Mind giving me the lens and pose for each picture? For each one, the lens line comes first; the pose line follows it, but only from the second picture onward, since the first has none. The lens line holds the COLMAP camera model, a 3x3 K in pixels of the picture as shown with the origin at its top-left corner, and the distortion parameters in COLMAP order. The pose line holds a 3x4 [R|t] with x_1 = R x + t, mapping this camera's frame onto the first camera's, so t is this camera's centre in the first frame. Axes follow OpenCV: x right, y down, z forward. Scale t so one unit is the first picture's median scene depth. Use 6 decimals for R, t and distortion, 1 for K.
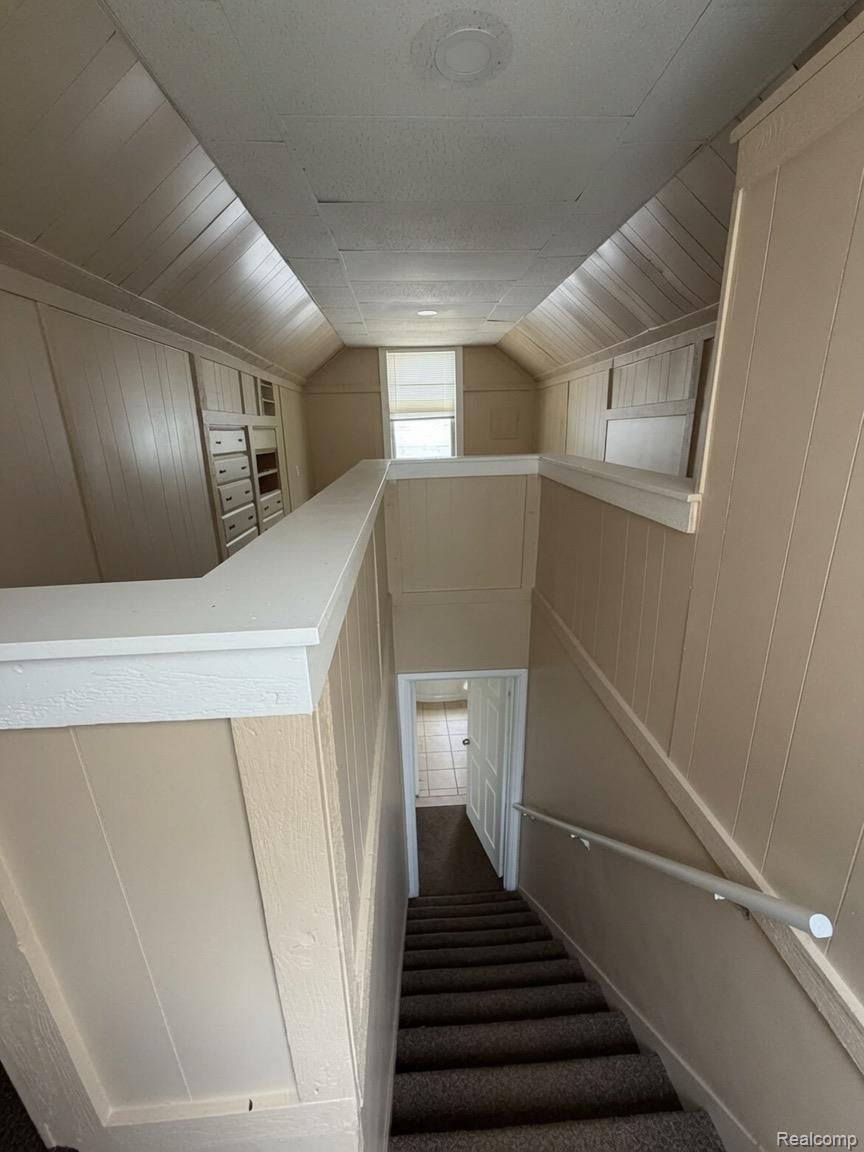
lens RADIAL K [[467.2, 0, 429.3], [0, 467.2, 576.2], [0, 0, 1]] dist [0.002643, 0.000139]
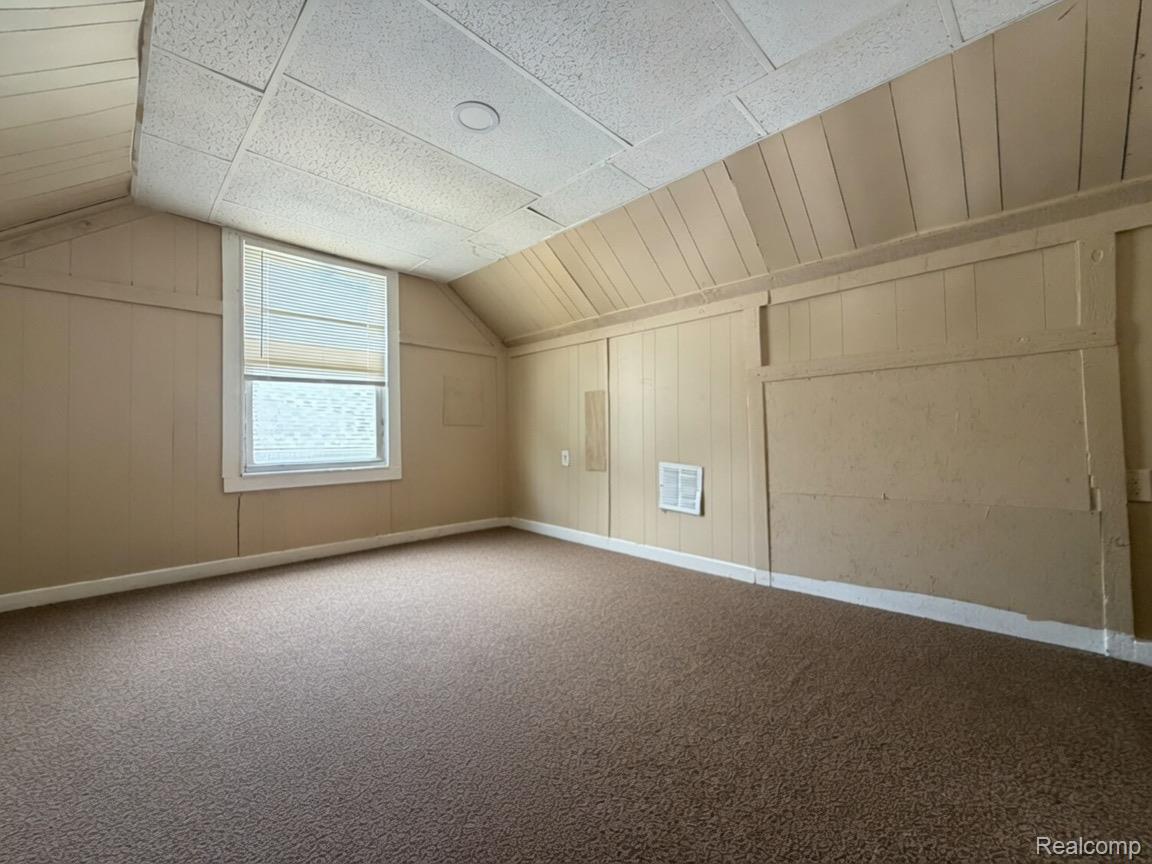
lens RADIAL K [[467.2, 0, 581.8], [0, 467.2, 430.1], [0, 0, 1]] dist [0.002643, 0.000139]
pose [[0.738963, 0.023529, 0.673335, -0.149005], [0.195399, 0.948953, -0.247604, -0.107477], [-0.644789, 0.314539, 0.696644, 0.488609]]
